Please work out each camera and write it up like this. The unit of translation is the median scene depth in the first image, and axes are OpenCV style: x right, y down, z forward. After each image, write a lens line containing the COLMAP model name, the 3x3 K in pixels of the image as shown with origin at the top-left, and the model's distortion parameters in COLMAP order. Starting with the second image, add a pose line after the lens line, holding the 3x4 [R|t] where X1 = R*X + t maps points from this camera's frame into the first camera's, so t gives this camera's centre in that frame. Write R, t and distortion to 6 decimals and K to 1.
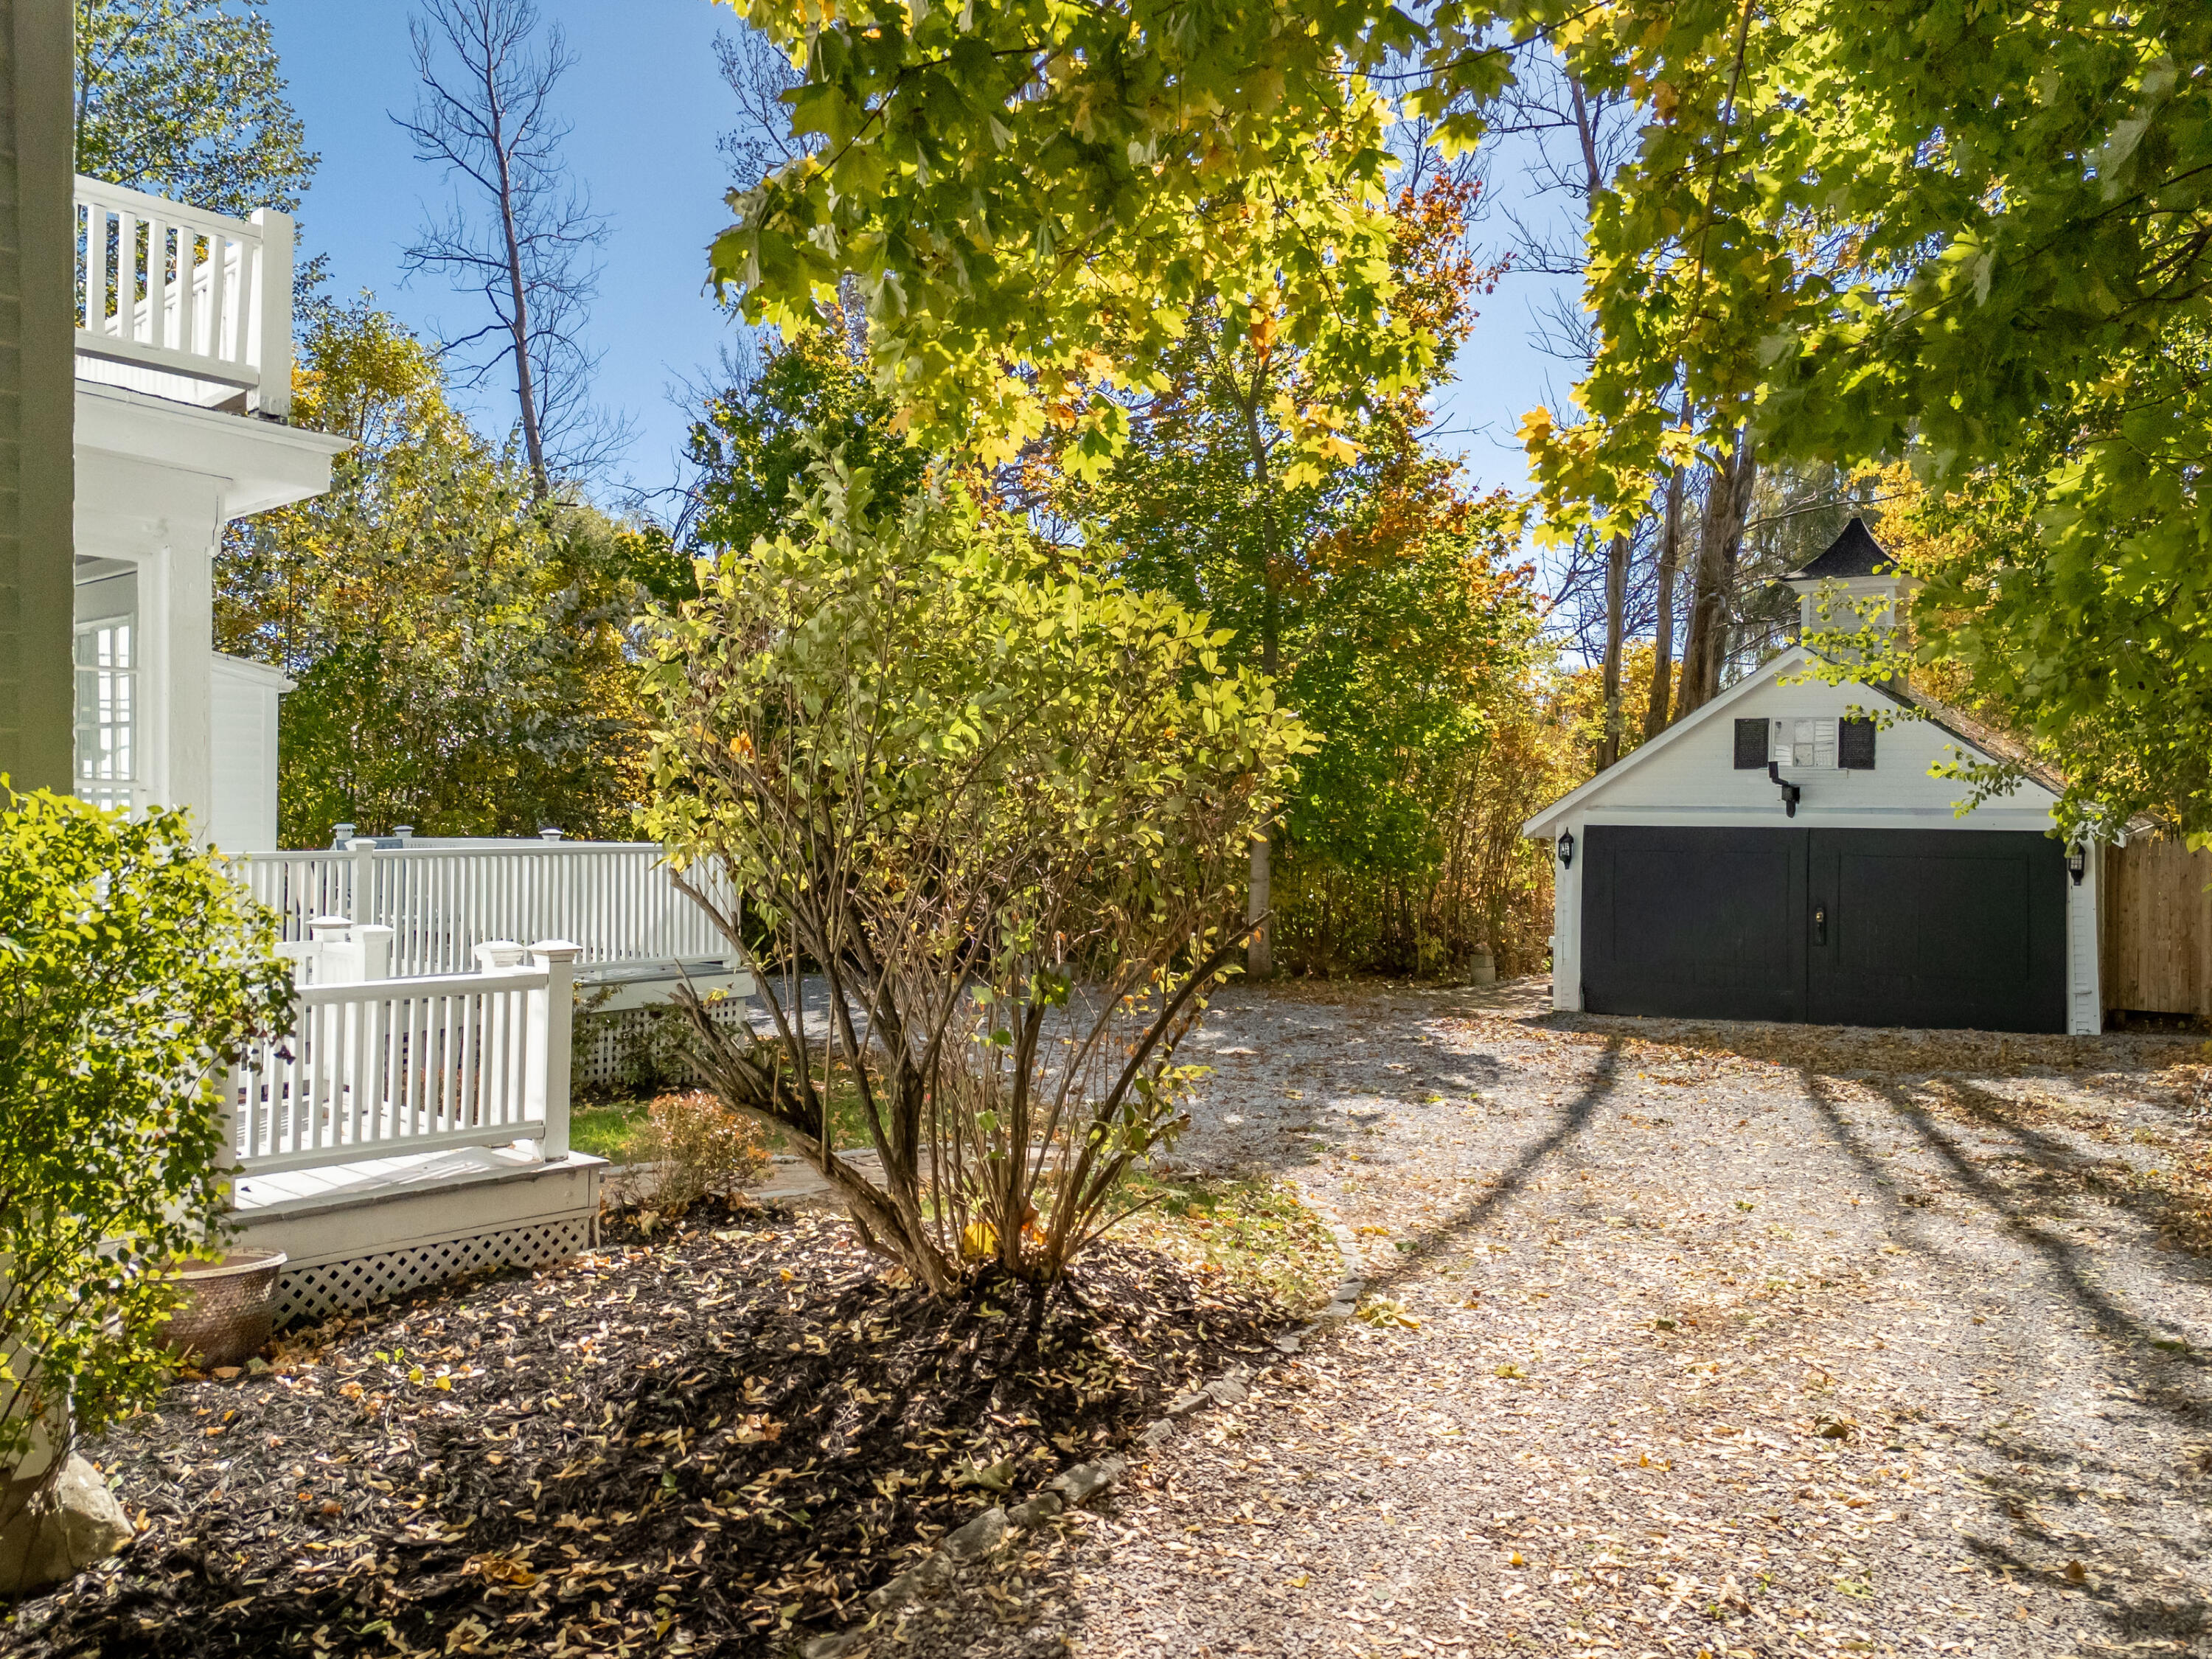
lens RADIAL K [[1860.7, 0, 1106.0], [0, 1860.7, 829.5], [0, 0, 1]] dist [-0.013294, -0.006002]
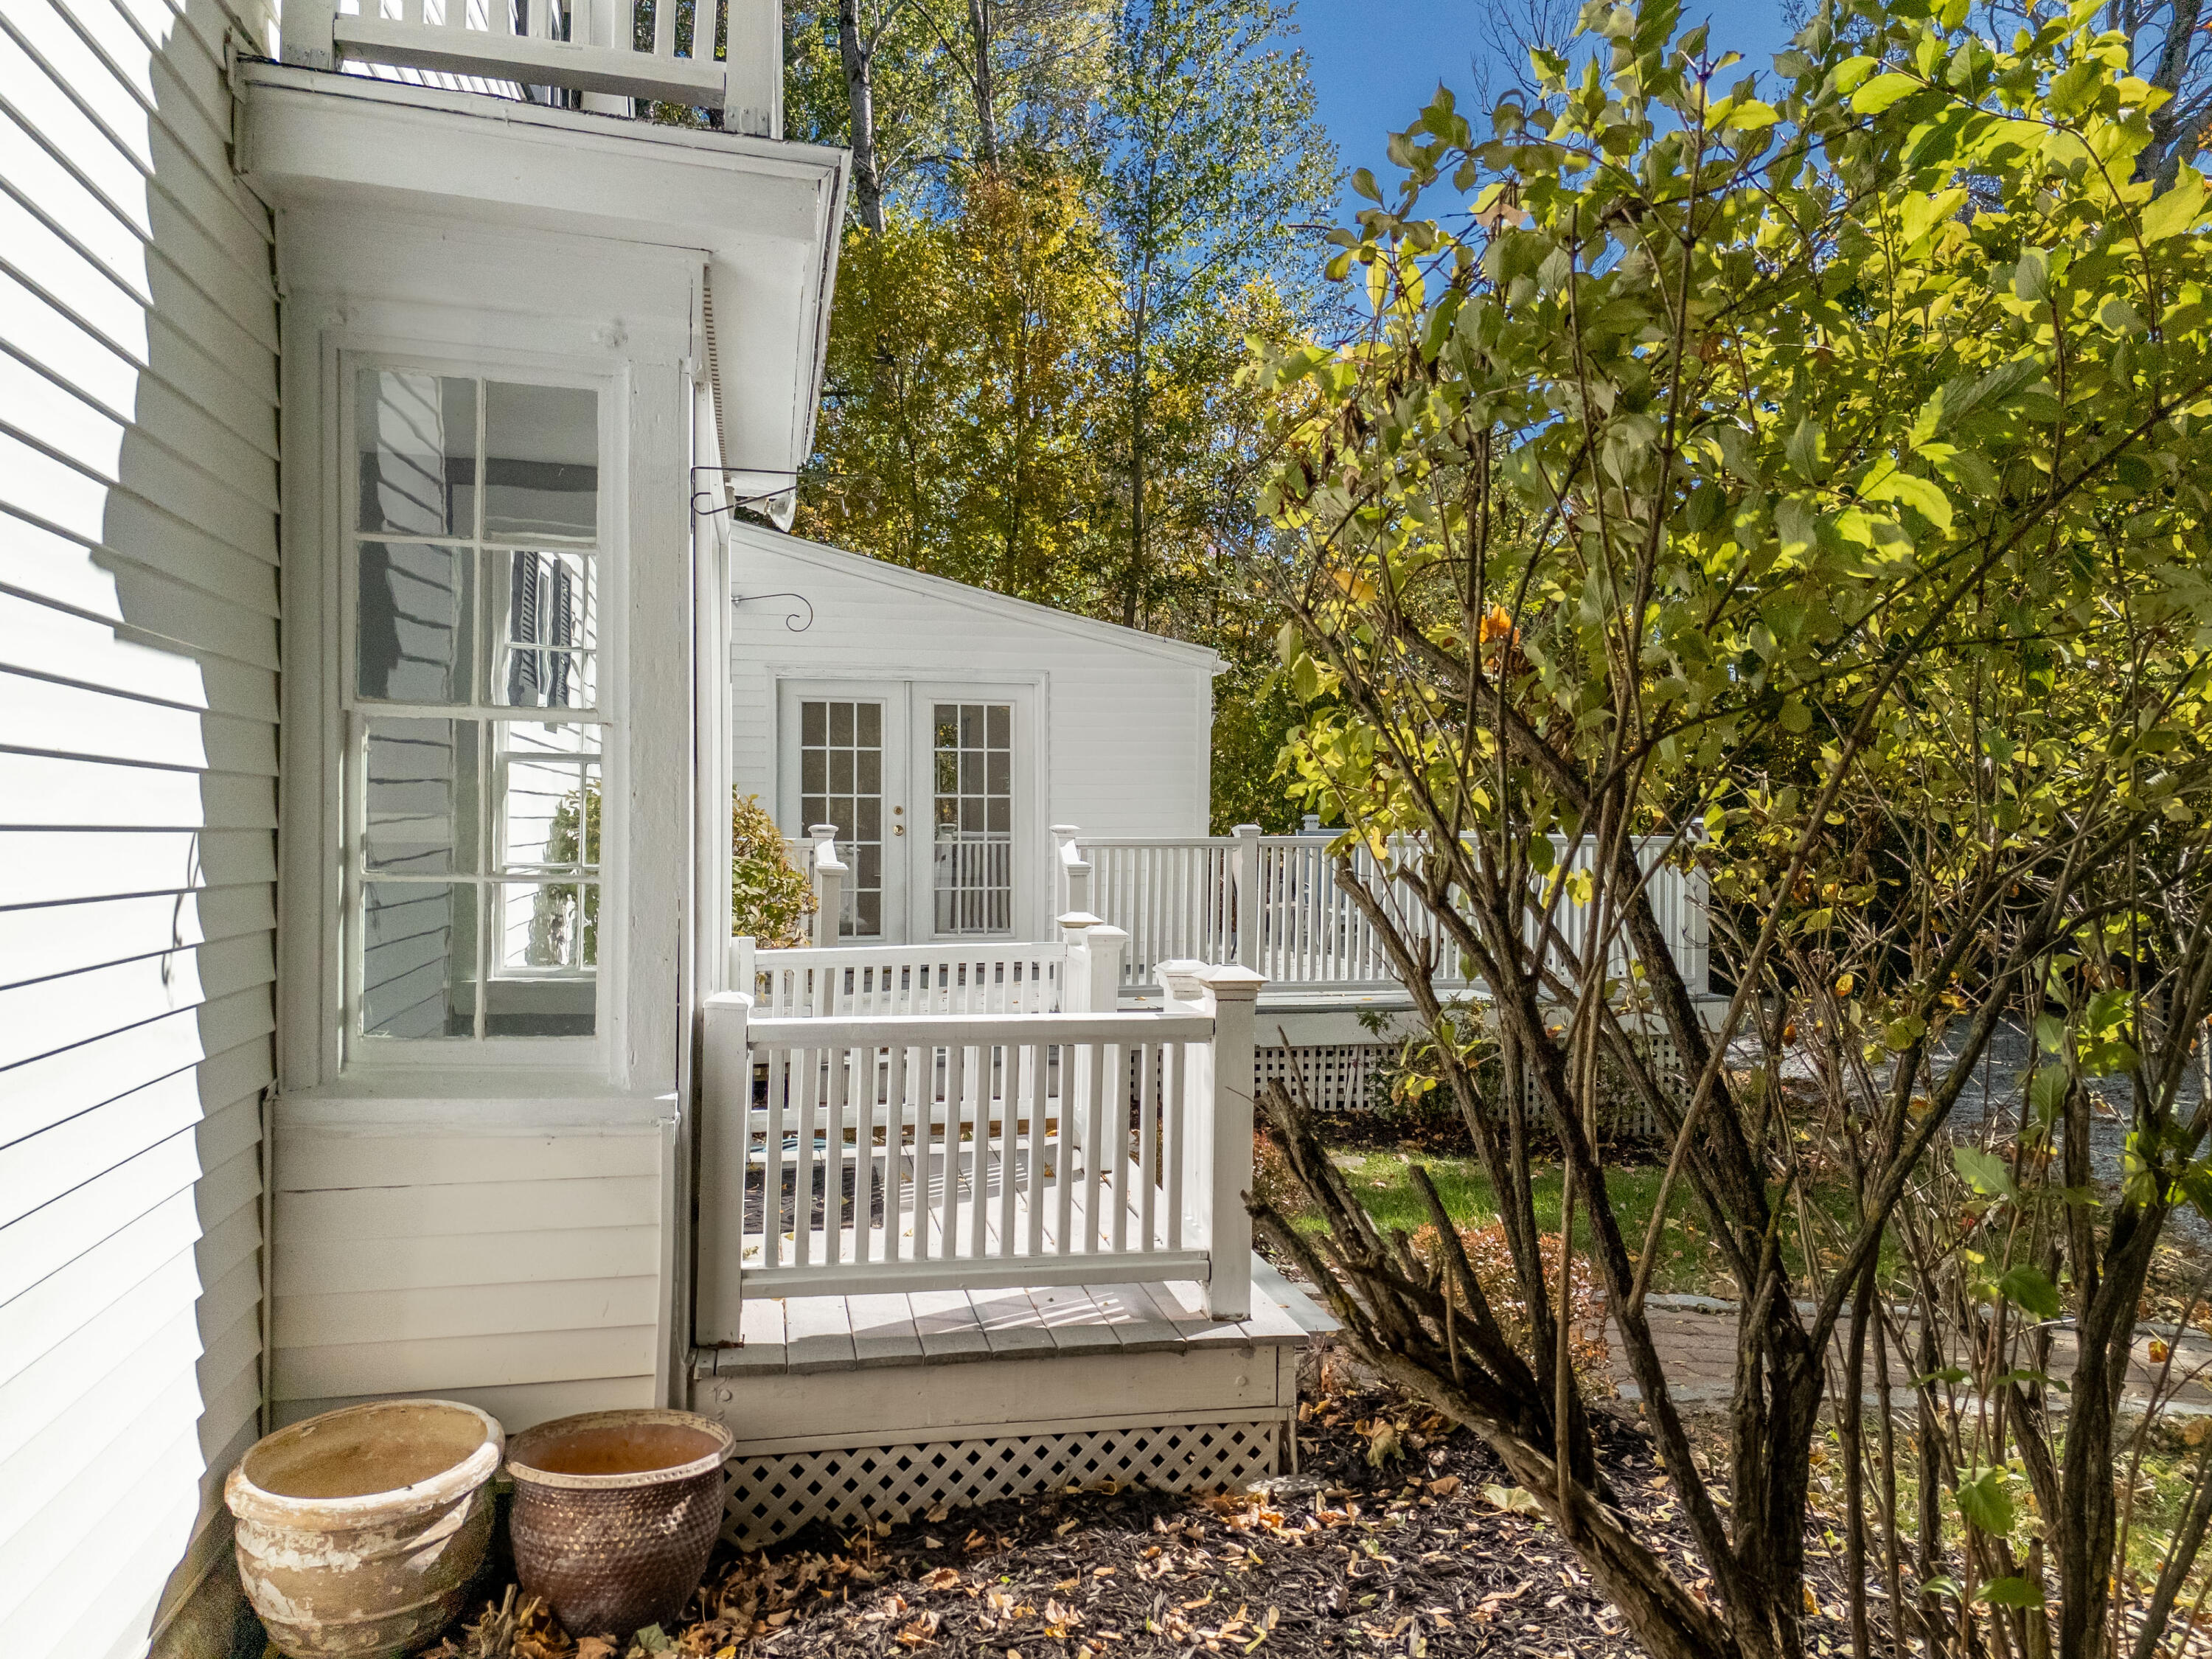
lens RADIAL K [[1628.3, 0, 1119.4], [0, 1628.3, 817.9], [0, 0, 1]] dist [0.069837, -0.059282]
pose [[0.820801, 0.003539, -0.571203, -0.013434], [-0.010325, 0.999909, -0.008641, 0.015775], [0.571121, 0.012991, 0.820763, 0.554029]]
